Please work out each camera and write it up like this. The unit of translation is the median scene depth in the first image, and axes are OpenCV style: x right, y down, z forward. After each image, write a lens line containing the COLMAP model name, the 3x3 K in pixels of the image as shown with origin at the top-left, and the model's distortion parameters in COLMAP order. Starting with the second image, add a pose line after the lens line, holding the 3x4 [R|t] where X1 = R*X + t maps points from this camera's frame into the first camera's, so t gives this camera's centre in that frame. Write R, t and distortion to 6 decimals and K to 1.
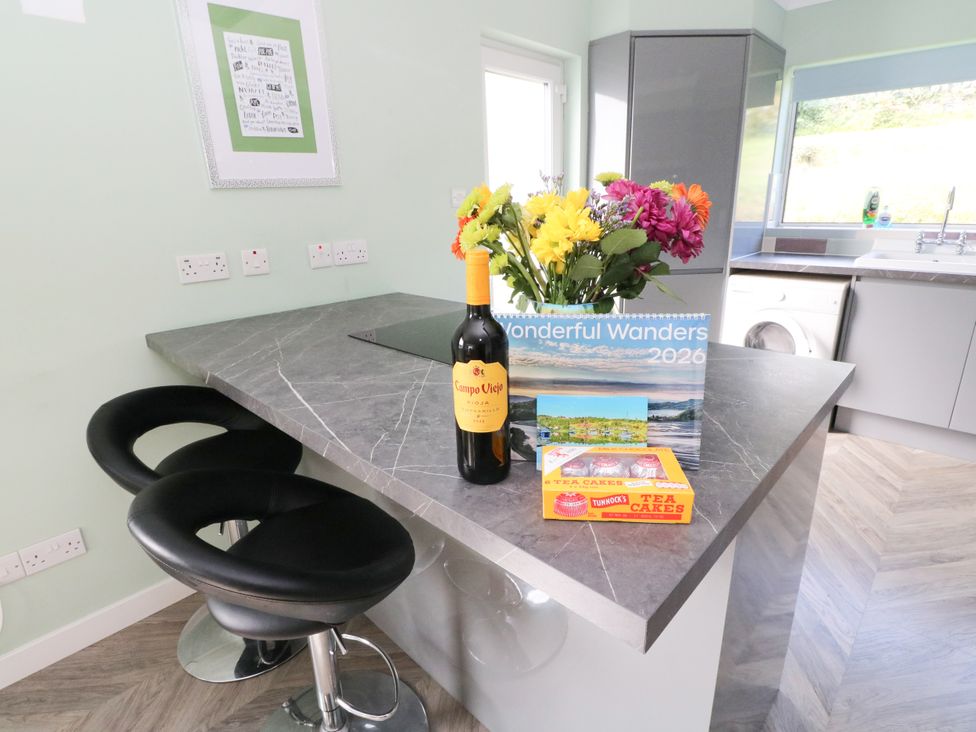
lens RADIAL K [[503.5, 0, 491.5], [0, 503.5, 362.0], [0, 0, 1]] dist [-0.007519, -0.002789]
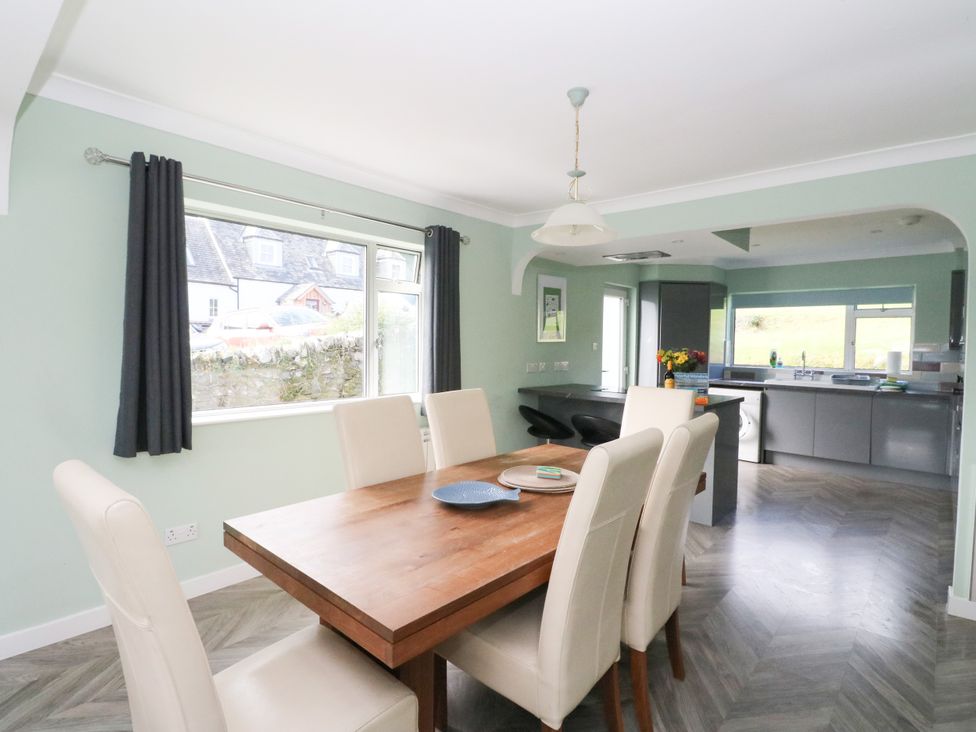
lens RADIAL K [[503.5, 0, 490.2], [0, 503.5, 360.3], [0, 0, 1]] dist [-0.007519, -0.002789]
pose [[0.998620, 0.044671, 0.027628, -0.824784], [-0.035776, 0.963608, -0.264914, 0.507801], [-0.038457, 0.263560, 0.963876, -1.669068]]
